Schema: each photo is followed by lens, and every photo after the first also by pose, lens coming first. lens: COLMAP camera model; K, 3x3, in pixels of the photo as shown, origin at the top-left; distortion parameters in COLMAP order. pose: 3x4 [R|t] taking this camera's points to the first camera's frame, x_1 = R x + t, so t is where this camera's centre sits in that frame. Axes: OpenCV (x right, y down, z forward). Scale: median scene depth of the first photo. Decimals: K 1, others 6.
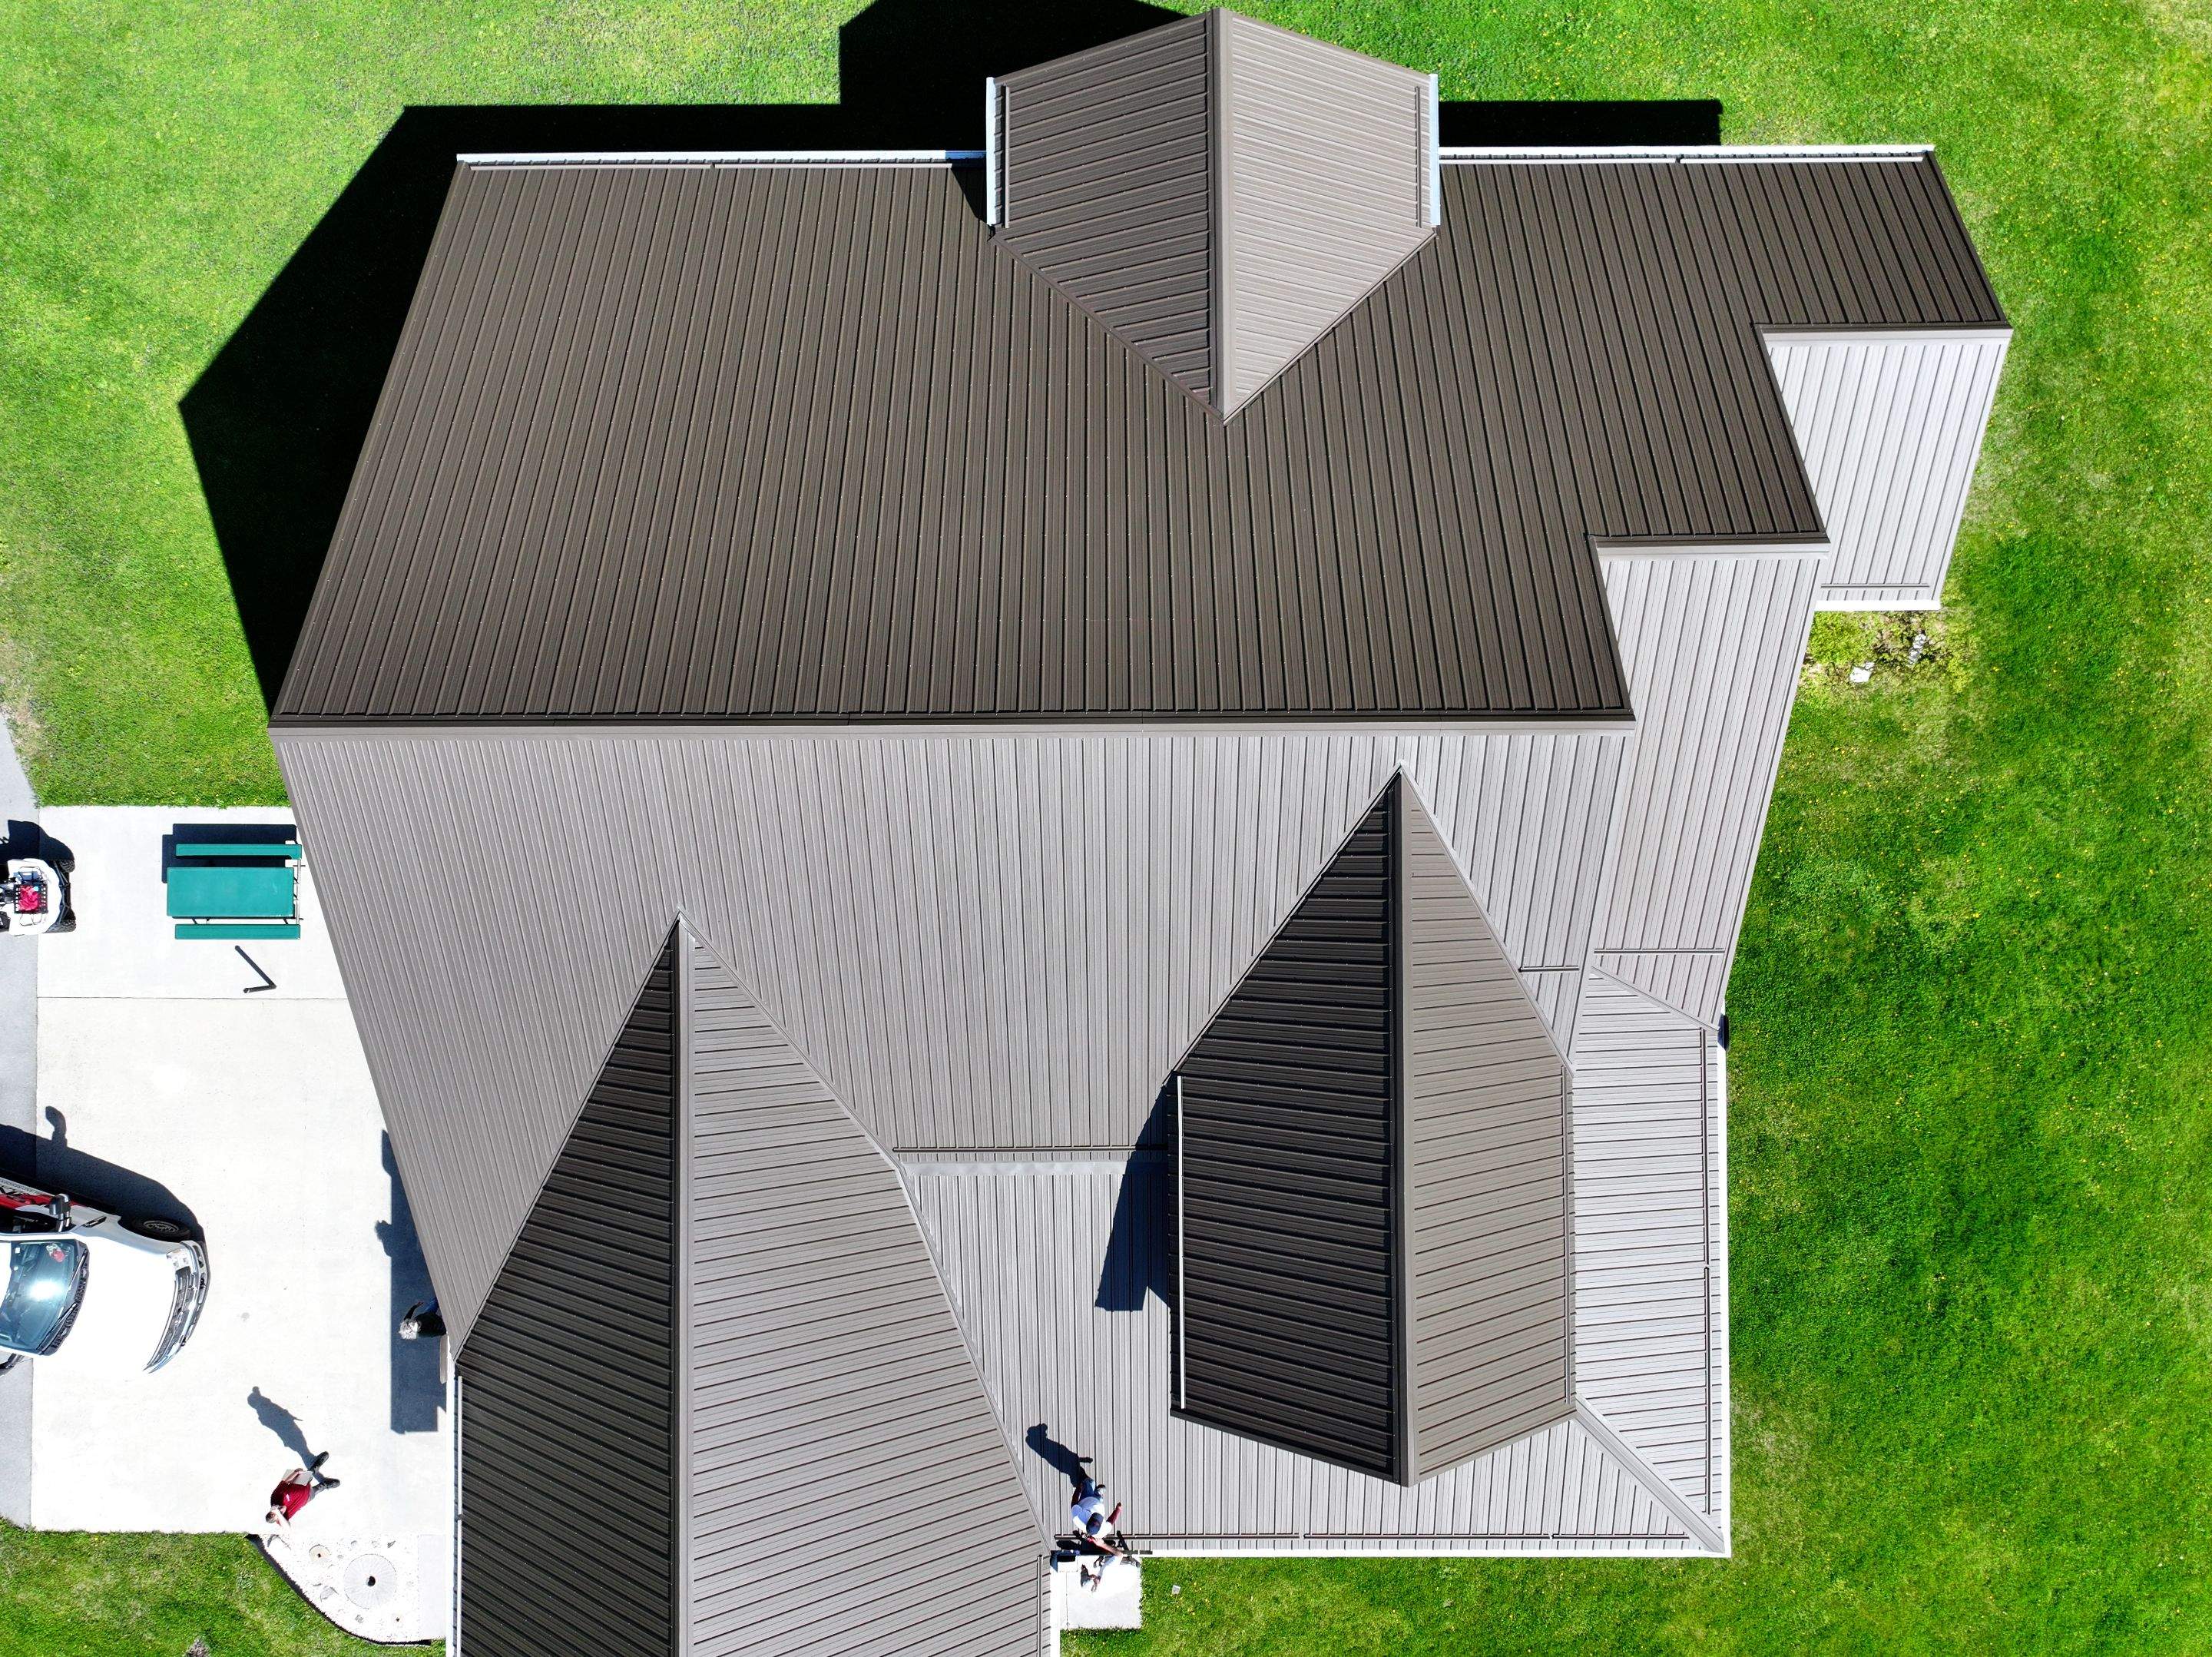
lens RADIAL K [[1793.5, 0, 1107.6], [0, 1793.5, 837.0], [0, 0, 1]] dist [-0.008262, 0.030943]
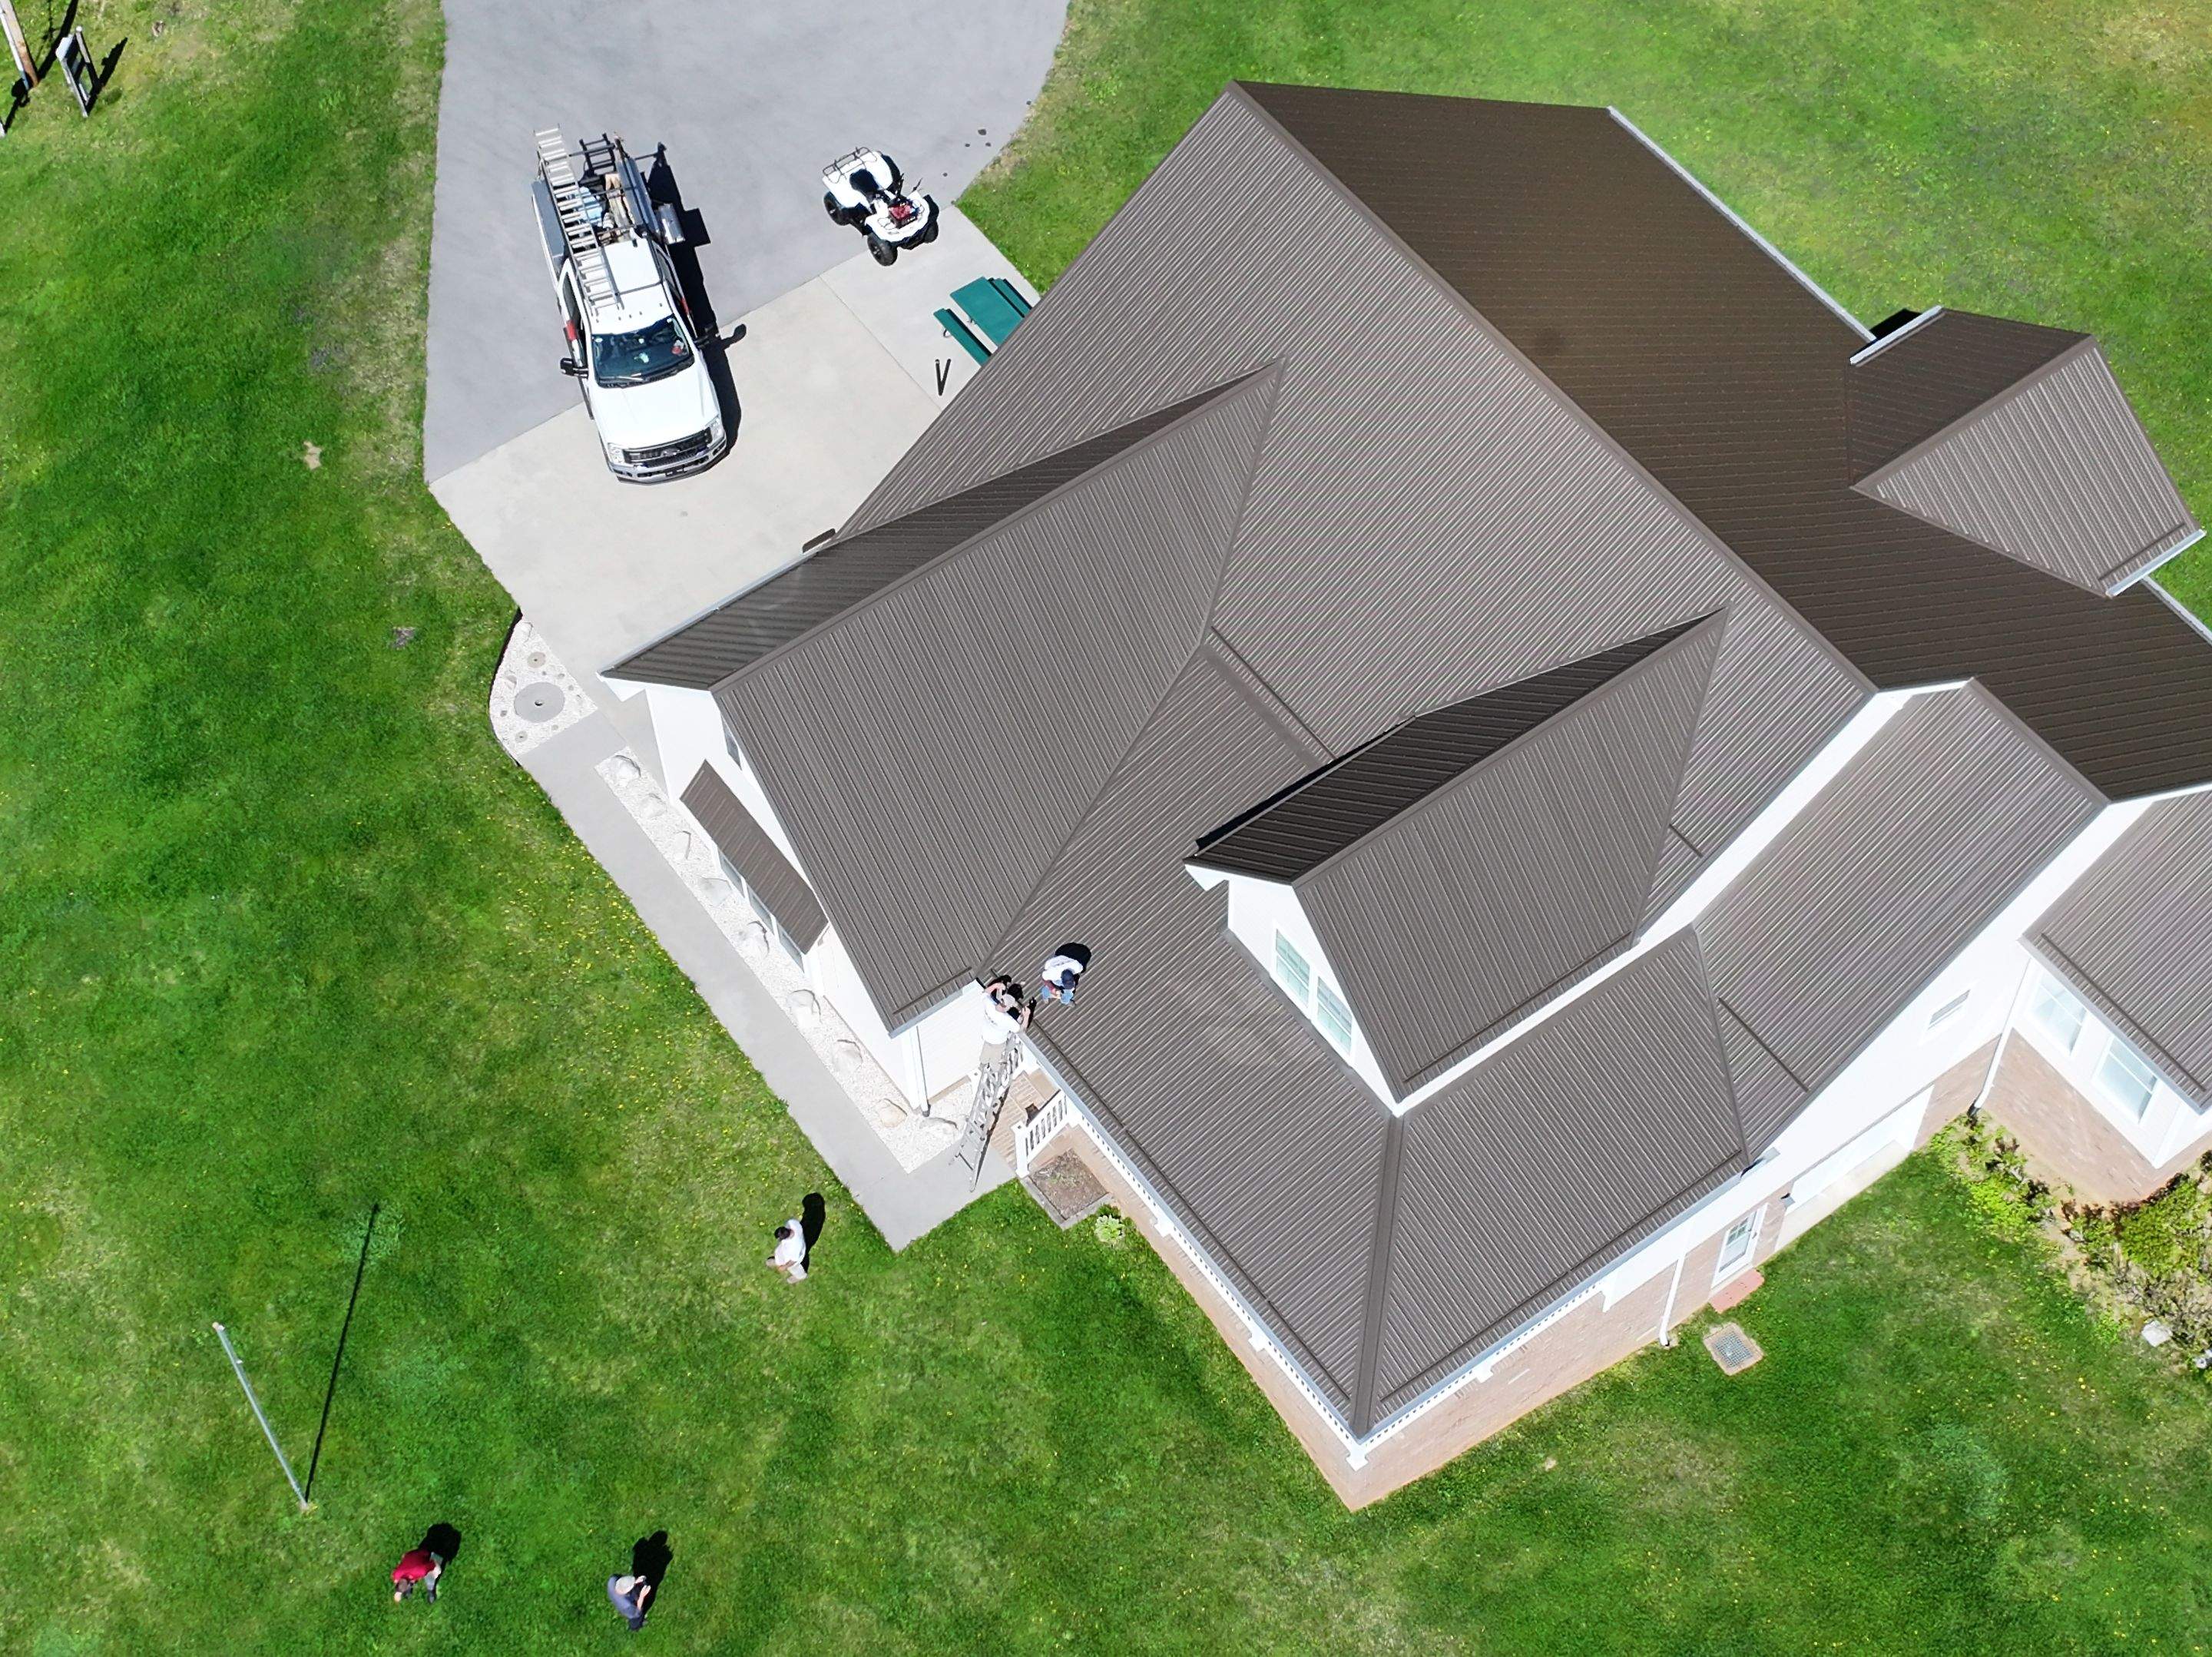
lens RADIAL K [[3588.6, 0, 1106.0], [0, 3588.6, 828.5], [0, 0, 1]] dist [0.012879, -0.040807]
pose [[0.584023, 0.669125, -0.459553, 0.857417], [-0.811191, 0.501866, -0.300168, 0.849086], [0.029784, 0.548090, 0.835889, -0.777399]]
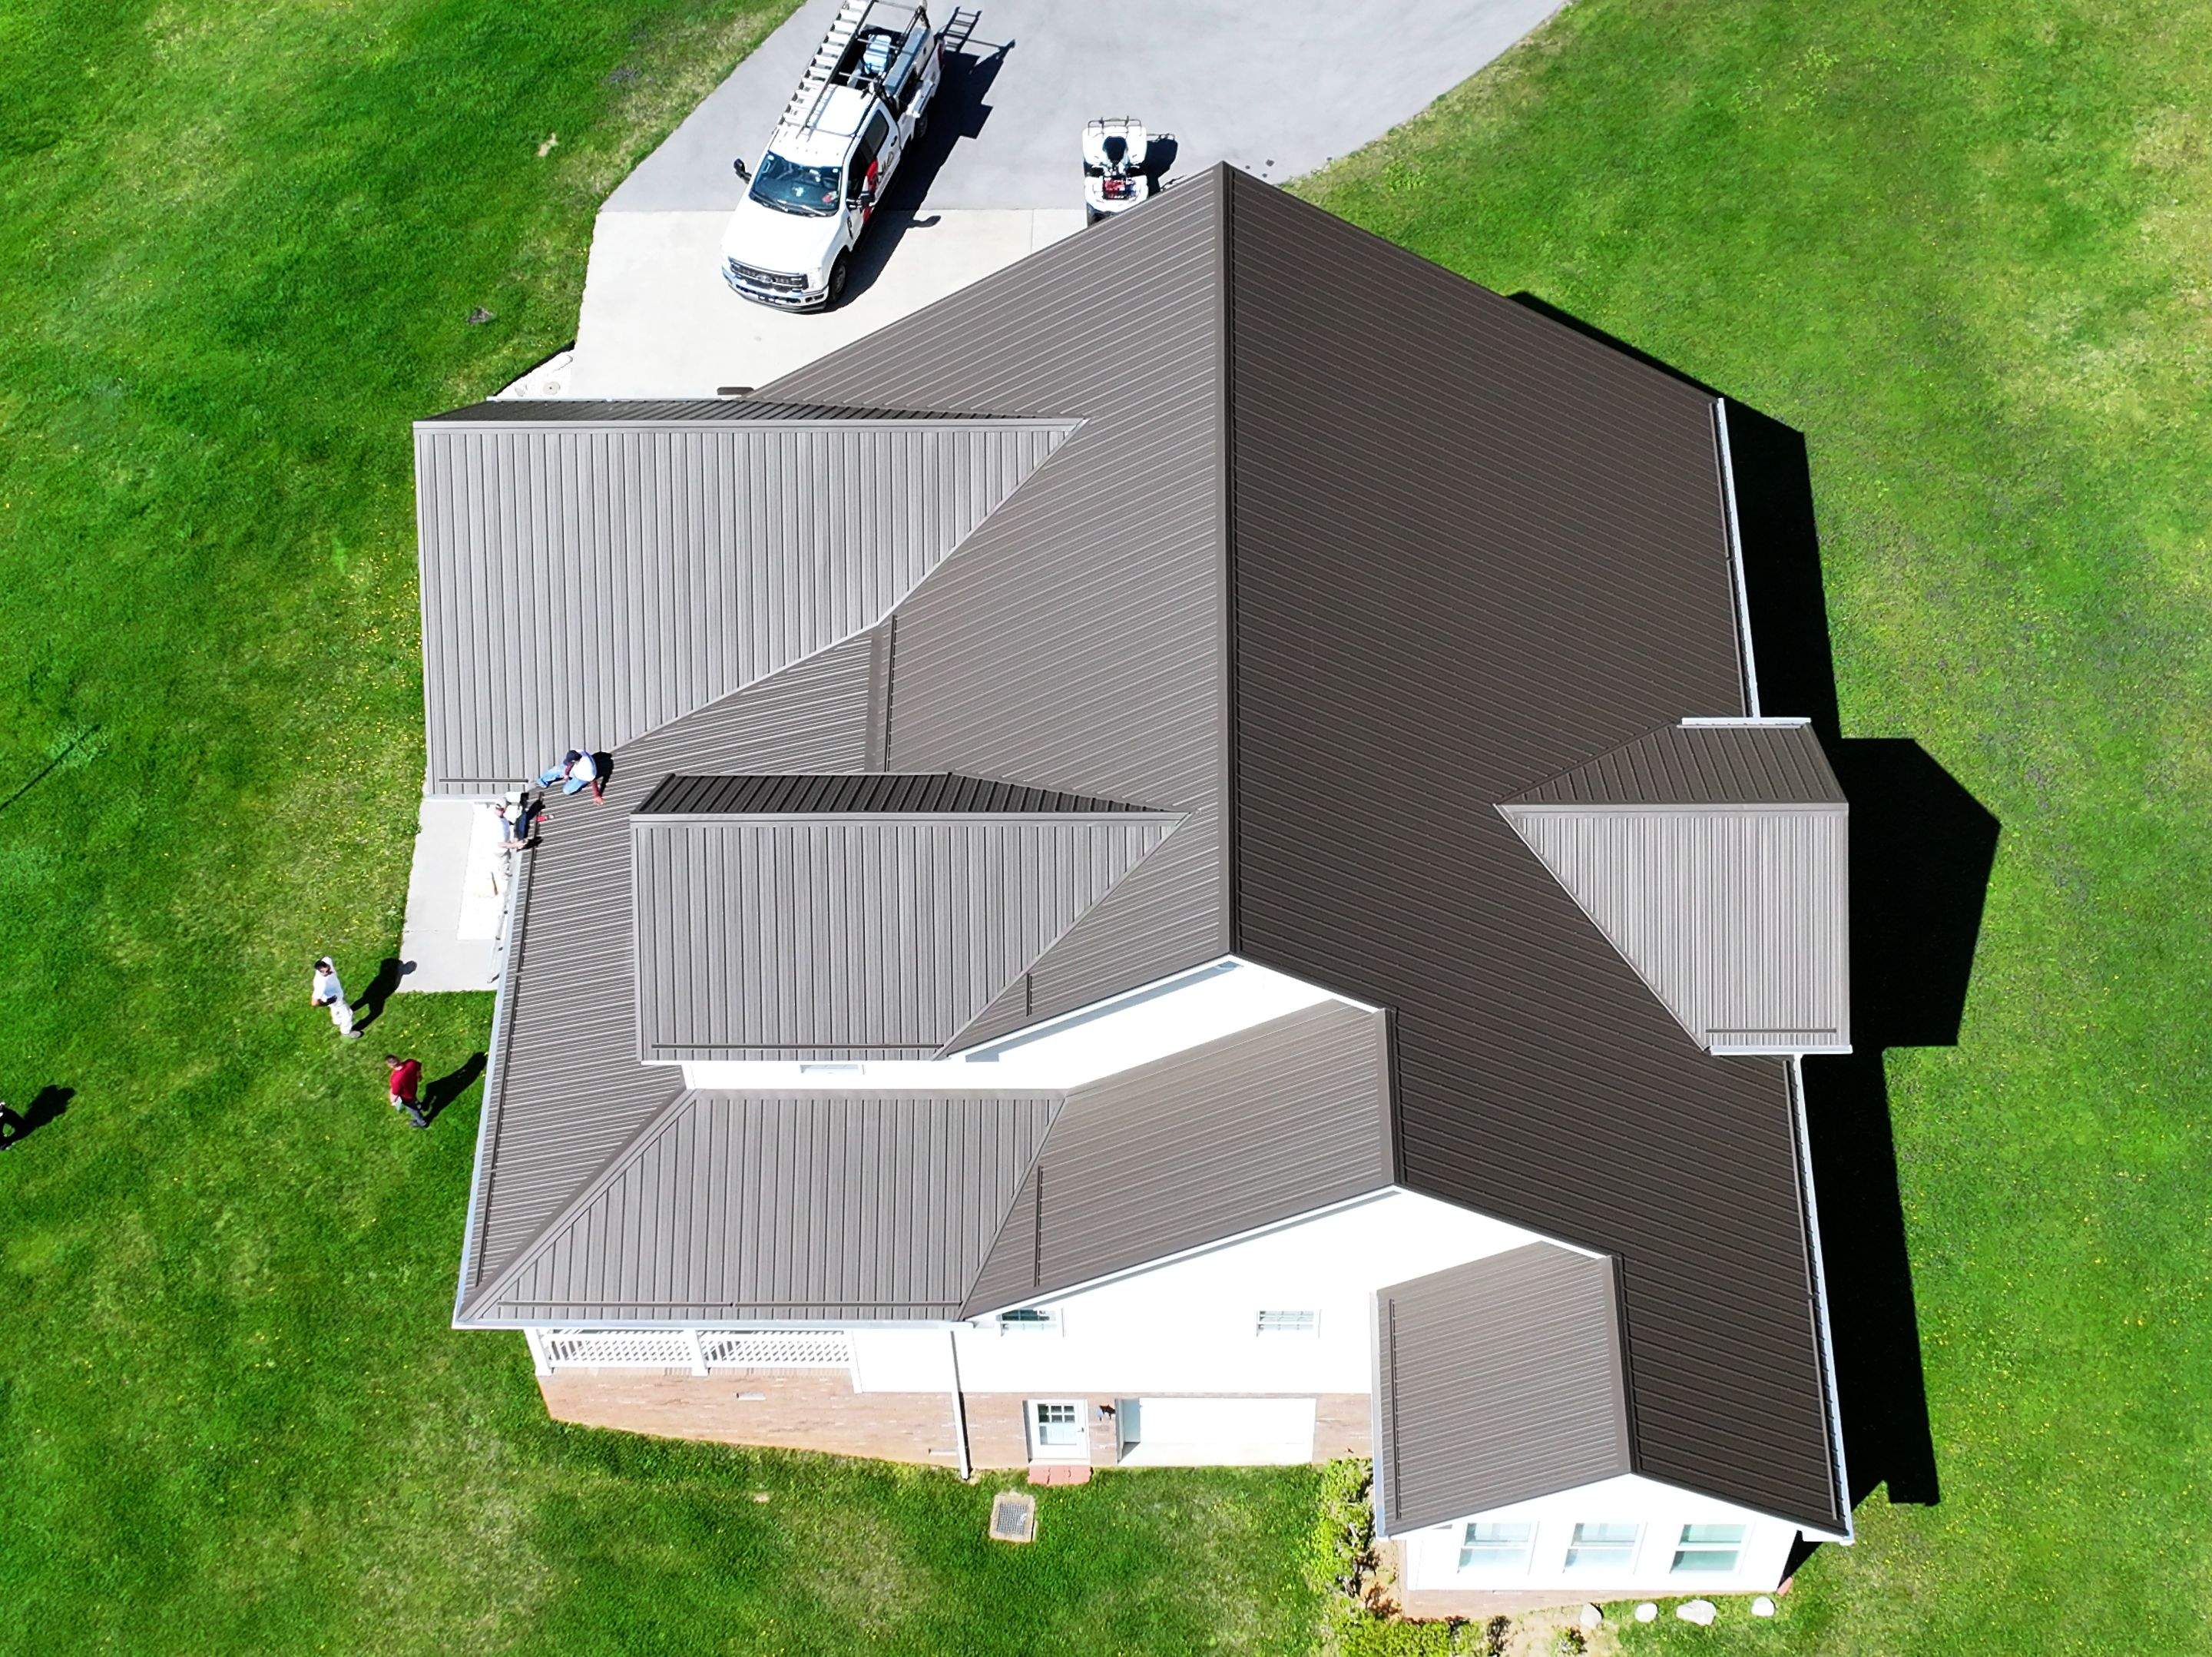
lens RADIAL K [[3588.6, 0, 1106.0], [0, 3588.6, 828.5], [0, 0, 1]] dist [0.012879, -0.040807]
pose [[-0.016916, 0.822912, -0.567917, 1.154554], [-0.999125, 0.007813, 0.041081, -0.057250], [0.038243, 0.568115, 0.822060, -0.770829]]
